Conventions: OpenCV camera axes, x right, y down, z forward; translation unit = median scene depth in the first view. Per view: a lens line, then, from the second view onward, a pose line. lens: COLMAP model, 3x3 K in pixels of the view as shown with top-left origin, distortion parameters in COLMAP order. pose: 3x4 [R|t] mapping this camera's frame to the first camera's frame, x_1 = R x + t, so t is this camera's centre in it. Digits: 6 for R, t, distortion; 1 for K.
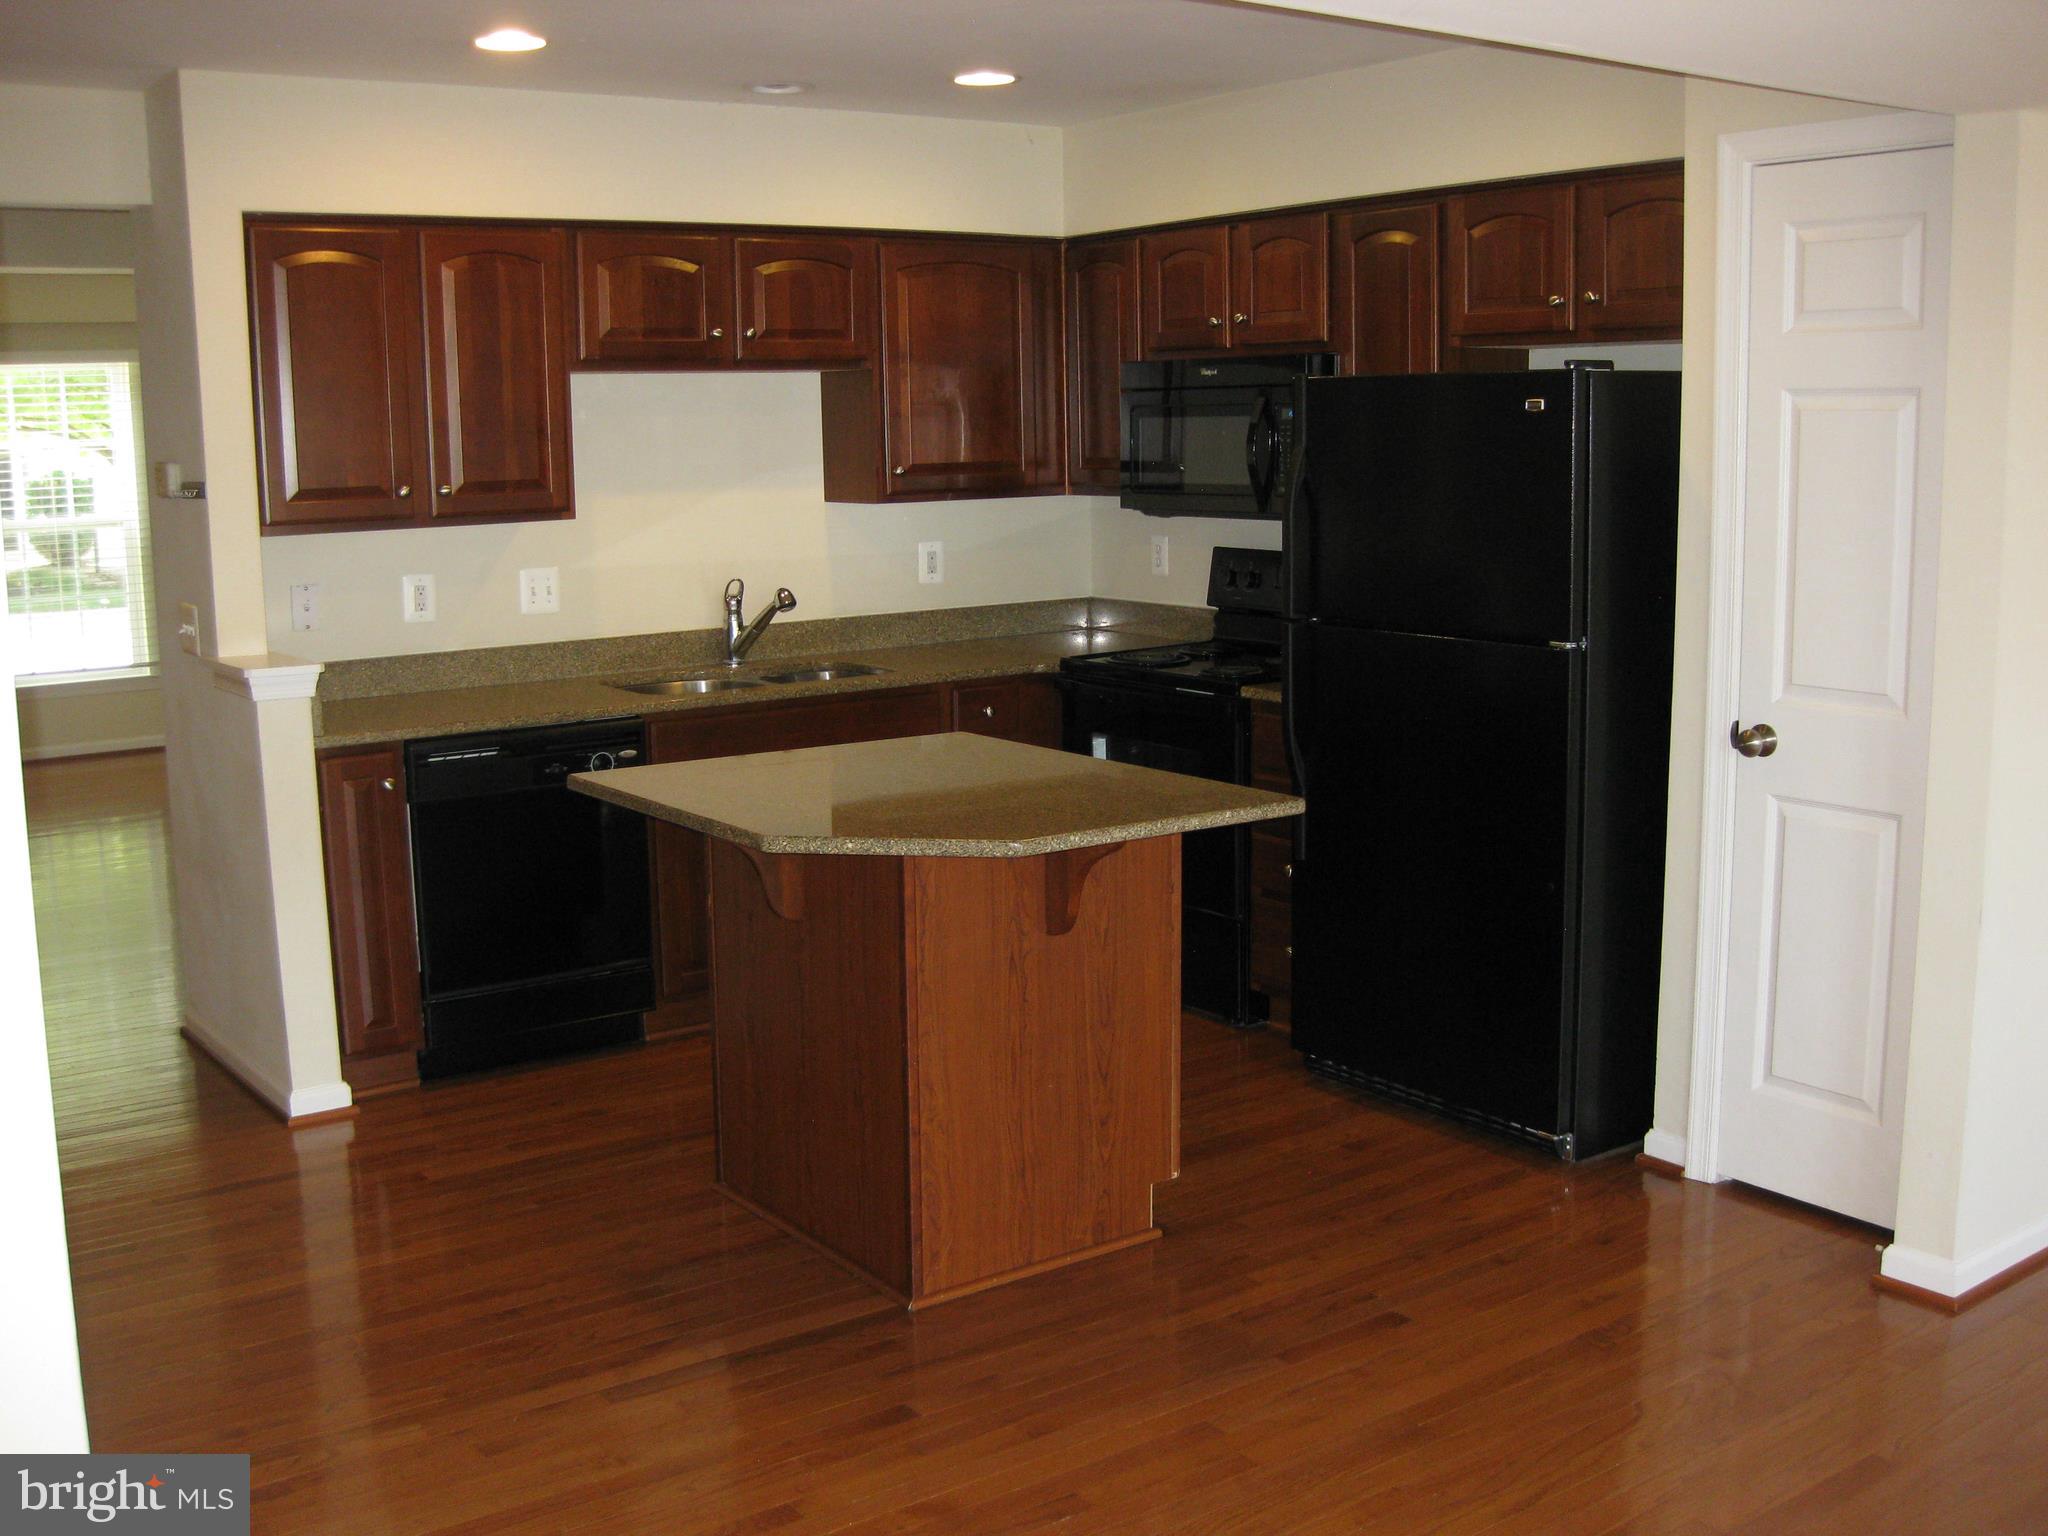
lens RADIAL K [[2079.7, 0, 1024.0], [0, 2079.7, 768.0], [0, 0, 1]] dist [-0.180587, 0.173888]
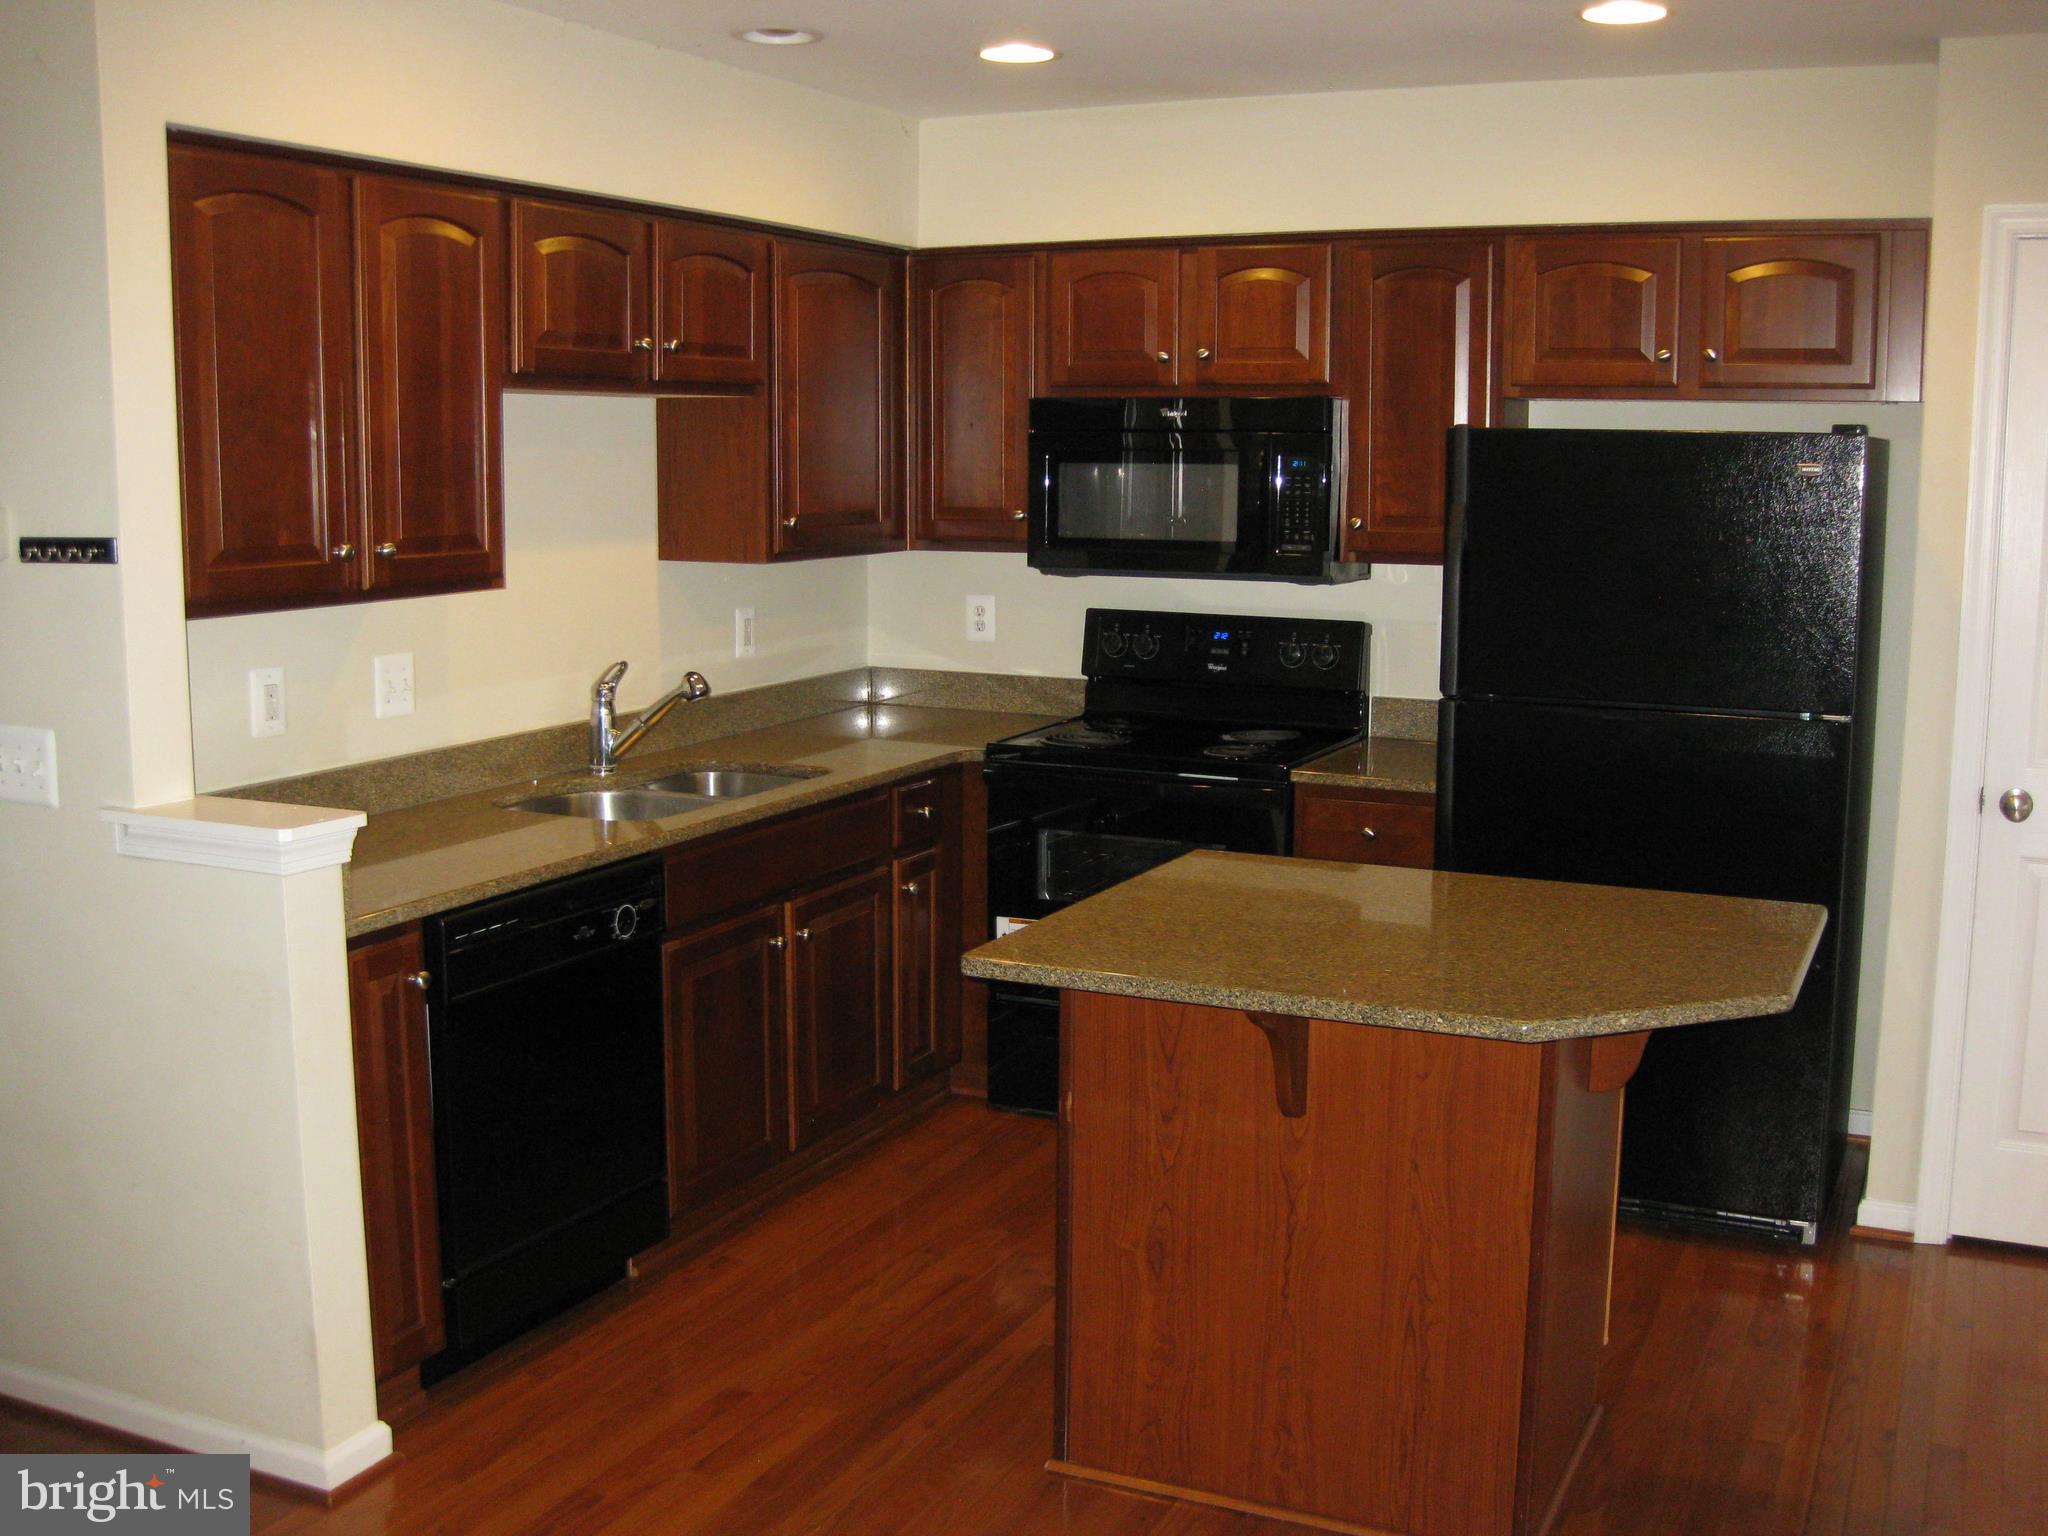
lens RADIAL K [[2059.4, 0, 1024.0], [0, 2059.4, 768.0], [0, 0, 1]] dist [-0.165077, 0.142400]
pose [[0.876027, -0.052717, 0.479371, -0.406318], [0.060319, 0.998179, -0.000460, -0.044958], [-0.478474, 0.029318, 0.877612, 0.273021]]
